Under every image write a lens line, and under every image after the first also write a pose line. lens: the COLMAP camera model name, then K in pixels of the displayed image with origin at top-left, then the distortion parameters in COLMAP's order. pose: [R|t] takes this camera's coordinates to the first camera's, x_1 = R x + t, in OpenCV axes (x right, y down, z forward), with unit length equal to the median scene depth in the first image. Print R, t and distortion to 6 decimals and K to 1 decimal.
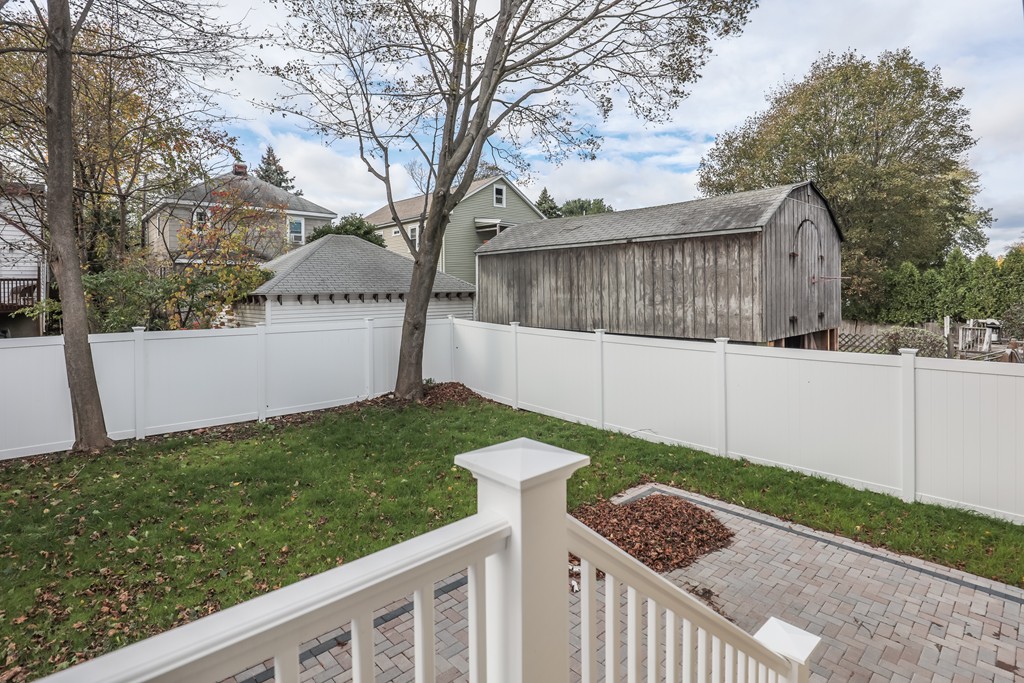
lens RADIAL K [[504.2, 0, 511.4], [0, 504.2, 296.9], [0, 0, 1]] dist [-0.019064, -0.000367]
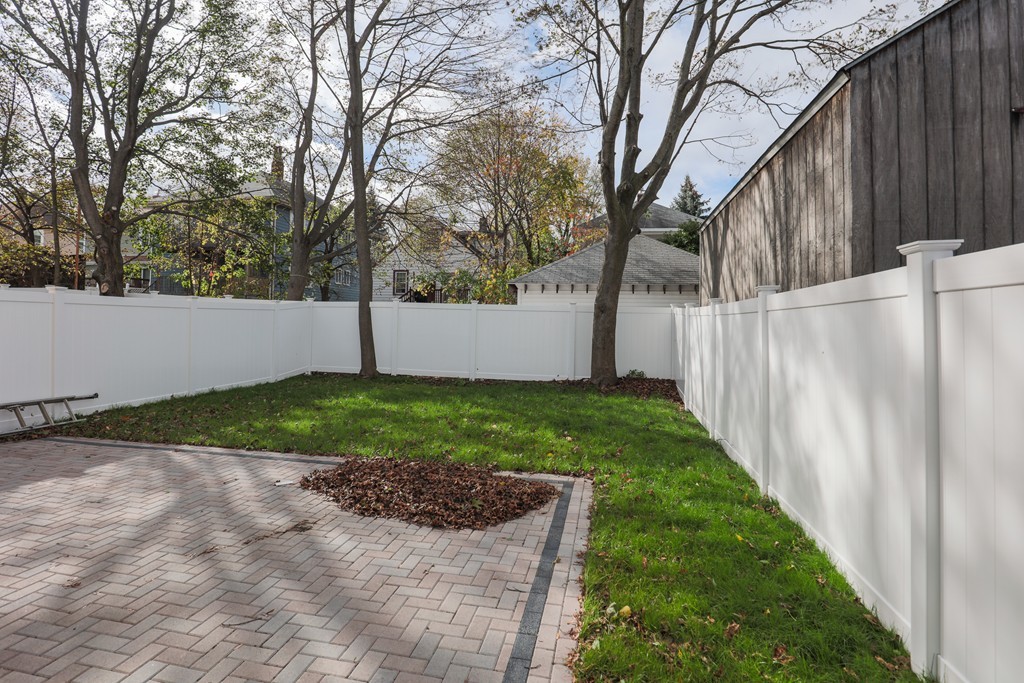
lens RADIAL K [[504.2, 0, 511.4], [0, 504.2, 296.9], [0, 0, 1]] dist [-0.019064, -0.000367]
pose [[0.602059, -0.023569, -0.798103, 0.727360], [-0.032346, 0.998024, -0.053874, 0.145049], [0.797796, 0.058251, 0.600107, 0.442933]]
